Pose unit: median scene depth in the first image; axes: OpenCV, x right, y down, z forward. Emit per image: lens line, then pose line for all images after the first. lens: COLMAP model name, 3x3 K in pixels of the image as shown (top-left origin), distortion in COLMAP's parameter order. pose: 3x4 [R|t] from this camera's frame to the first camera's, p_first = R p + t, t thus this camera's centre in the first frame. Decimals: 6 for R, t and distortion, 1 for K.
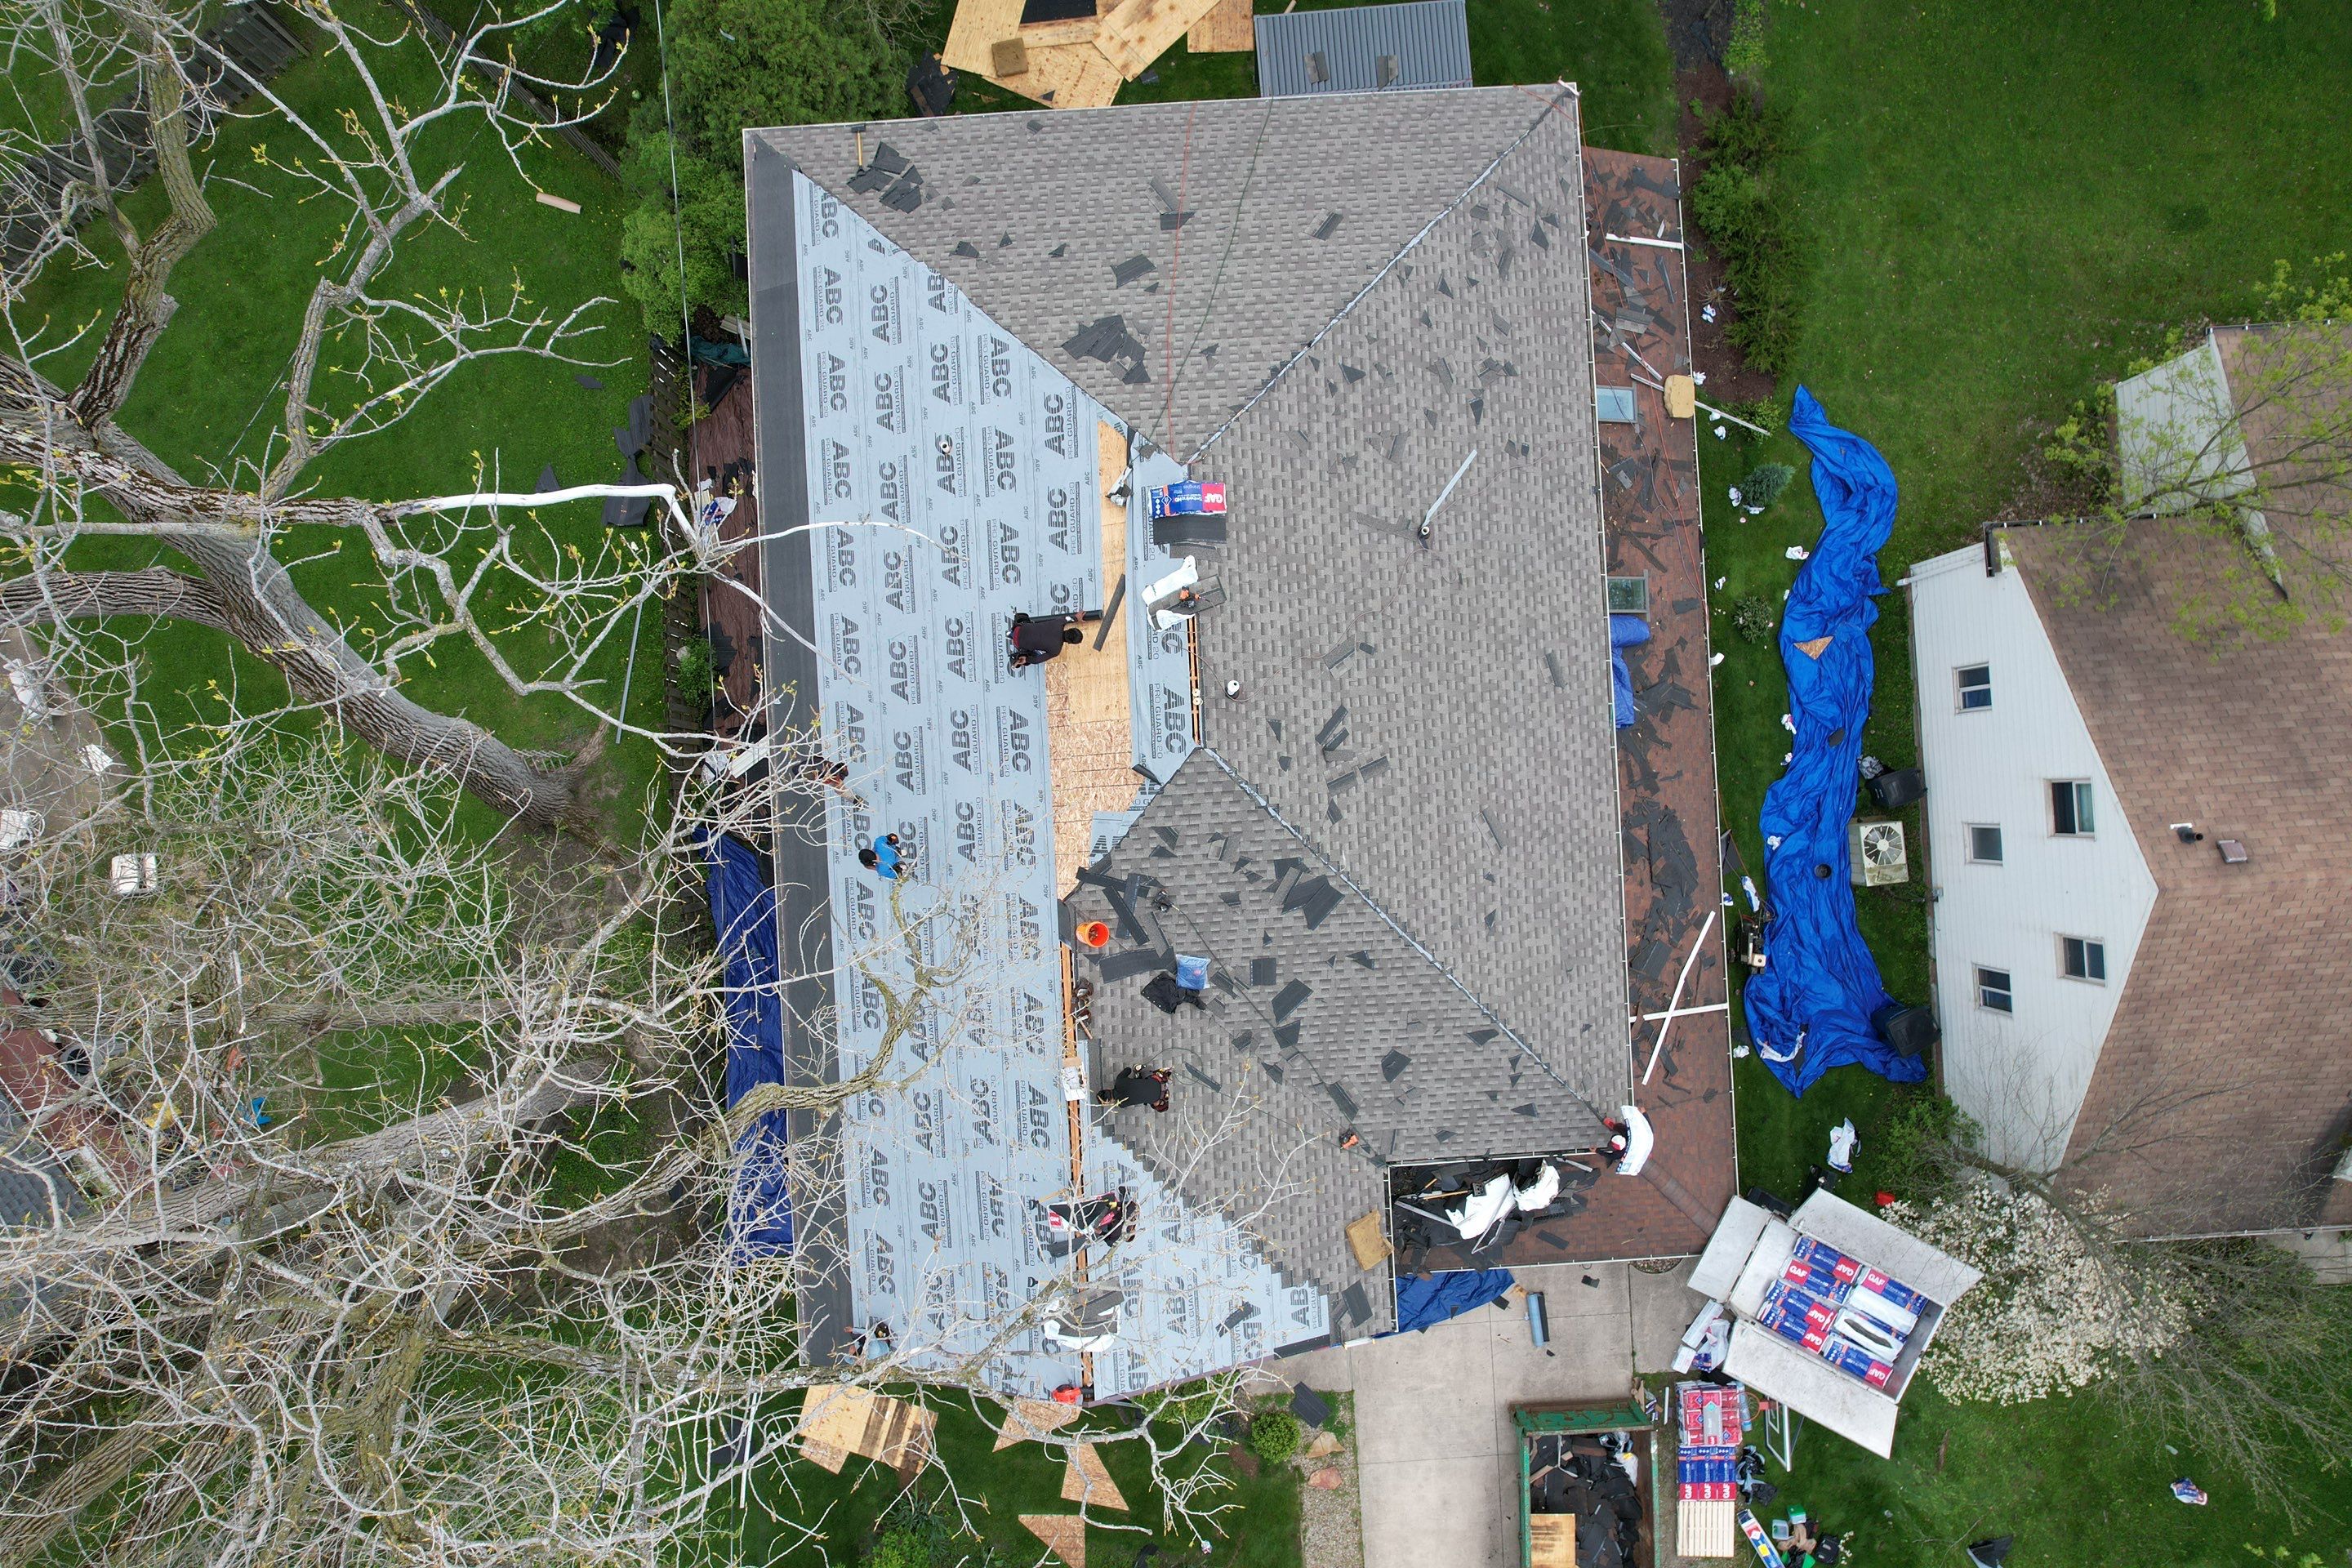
lens RADIAL K [[1521.1, 0, 1173.6], [0, 1521.1, 787.5], [0, 0, 1]] dist [-0.080328, 0.072230]
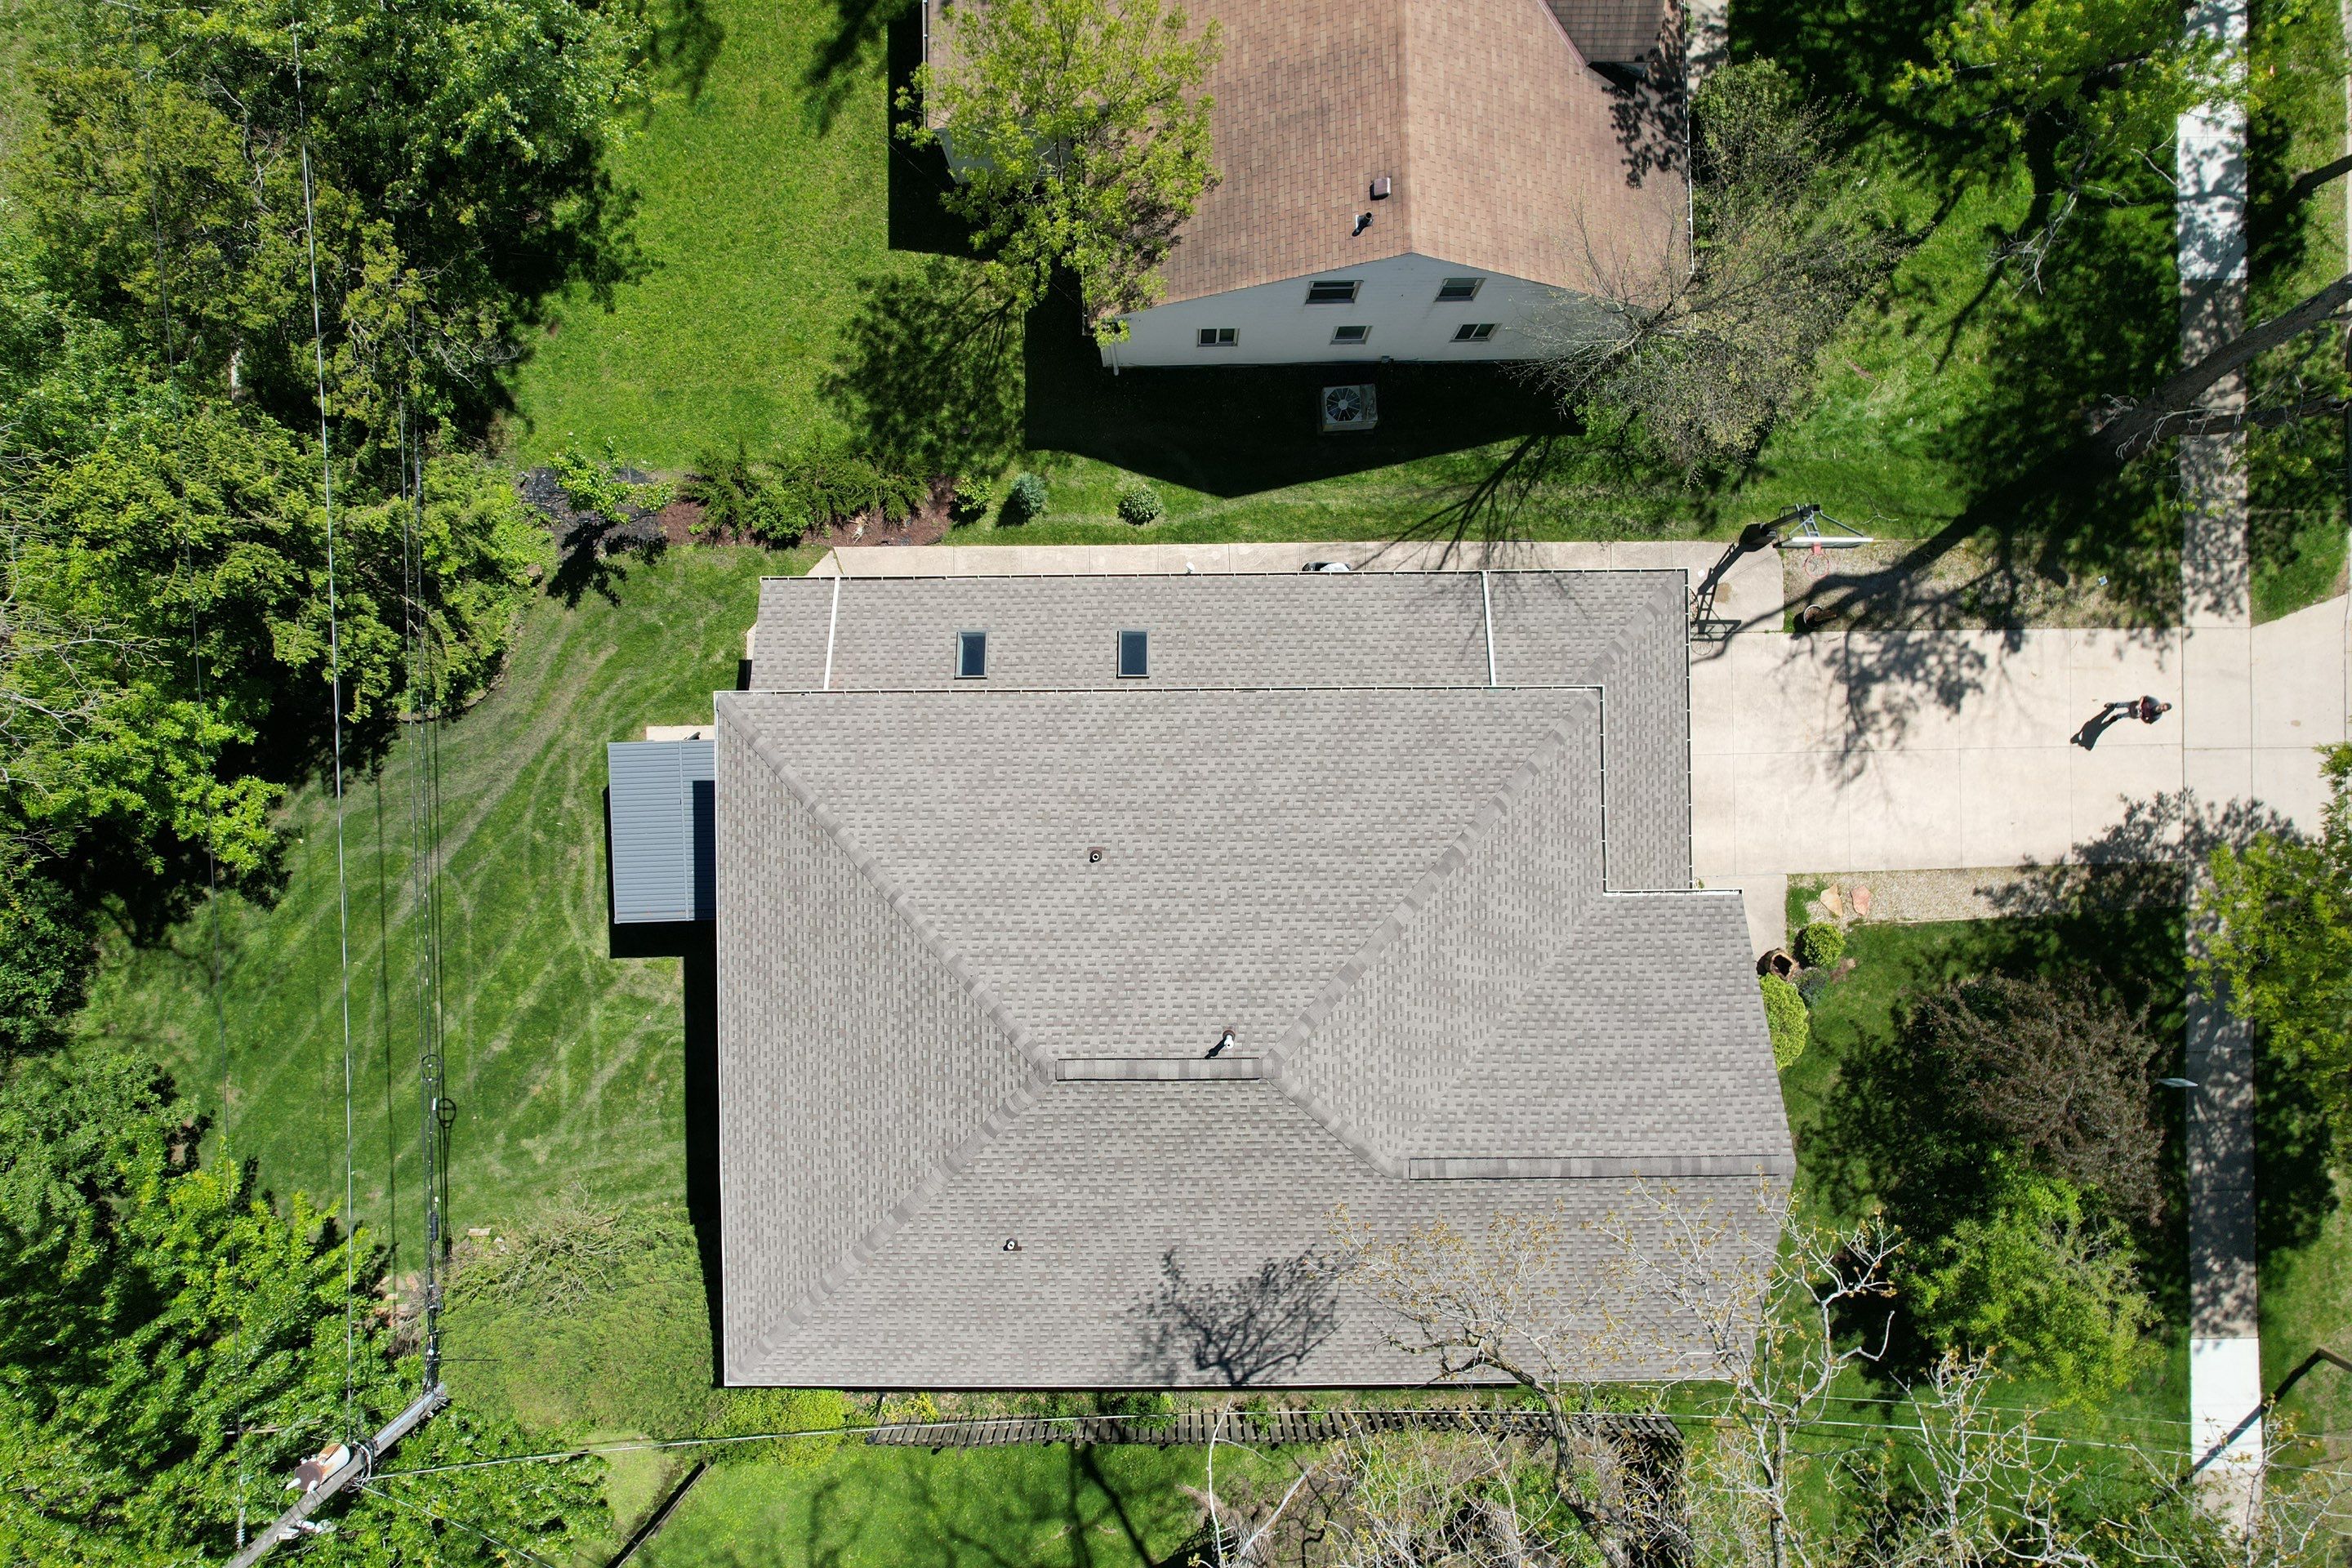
lens RADIAL K [[1521.1, 0, 1177.5], [0, 1521.1, 781.3], [0, 0, 1]] dist [-0.080328, 0.072230]
pose [[0.044061, -0.998930, 0.014077, 0.193012], [0.998989, 0.044181, 0.008332, -0.105746], [-0.008945, 0.013696, 0.999866, -0.207898]]
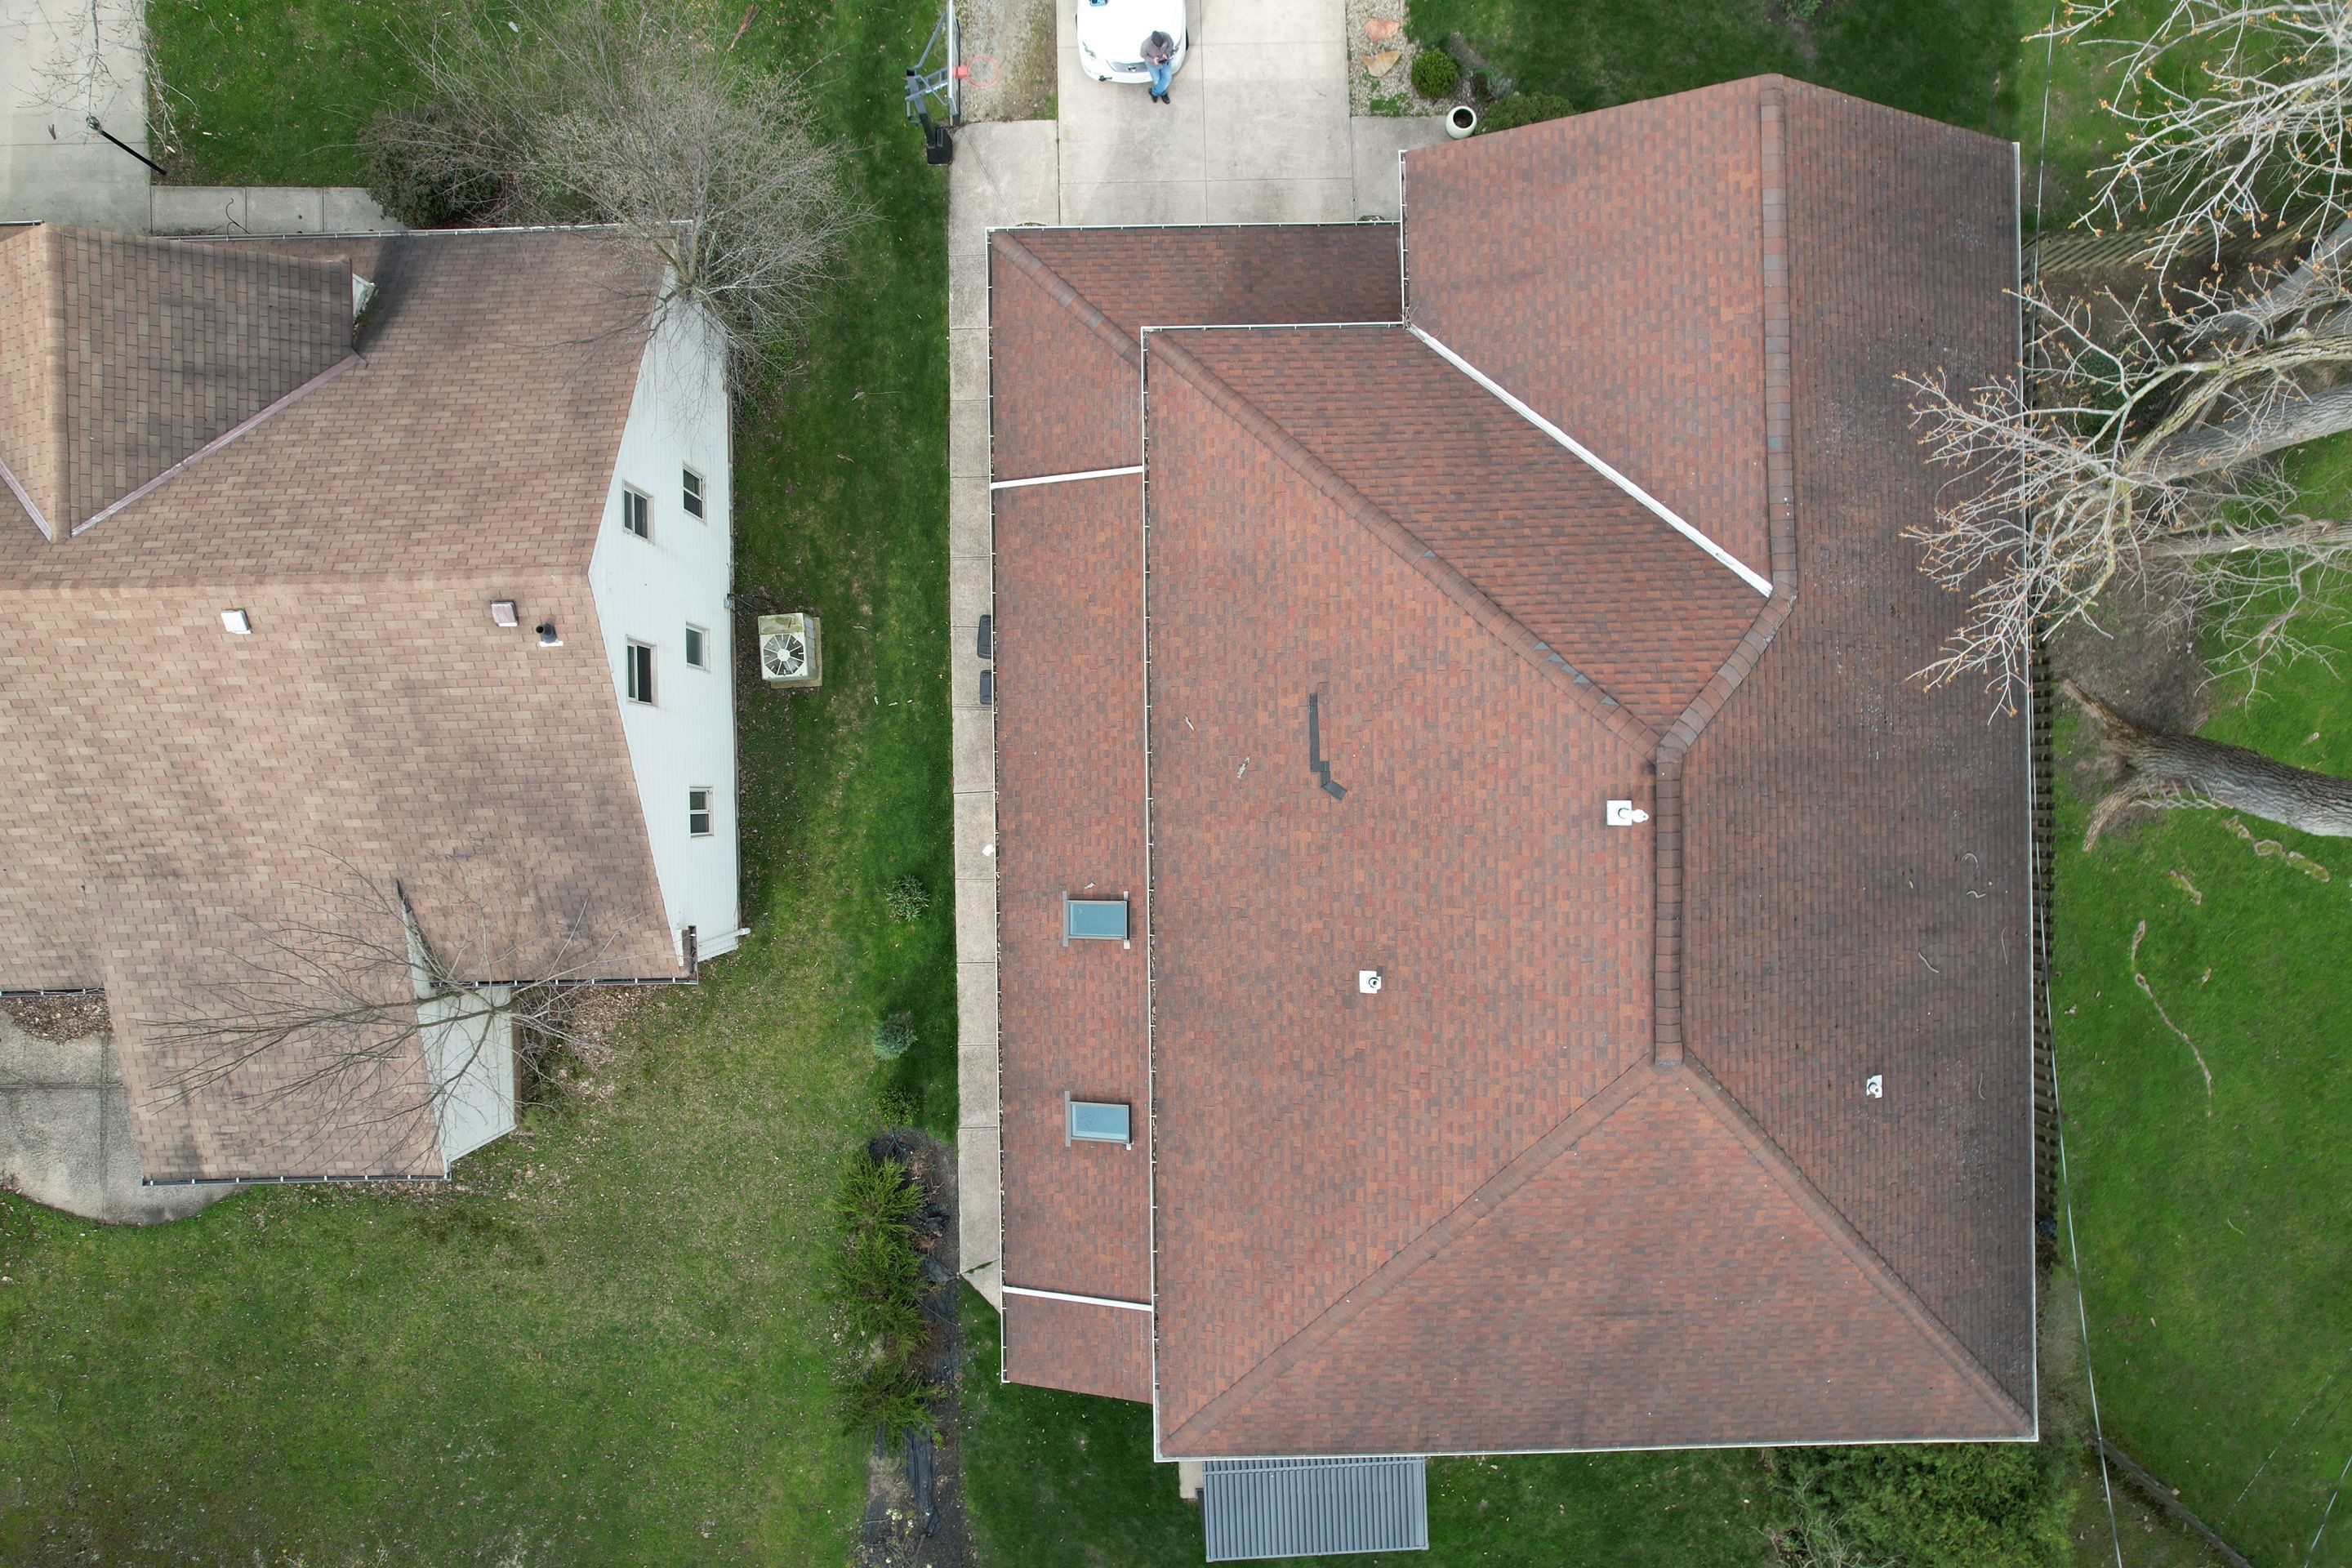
lens RADIAL K [[1521.1, 0, 1170.0], [0, 1521.1, 785.4], [0, 0, 1]] dist [-0.080328, 0.072230]
pose [[-0.999210, -0.039378, 0.005377, 0.267125], [0.039464, -0.999075, 0.017061, -0.061963], [0.004701, 0.017260, 0.999840, 0.050398]]
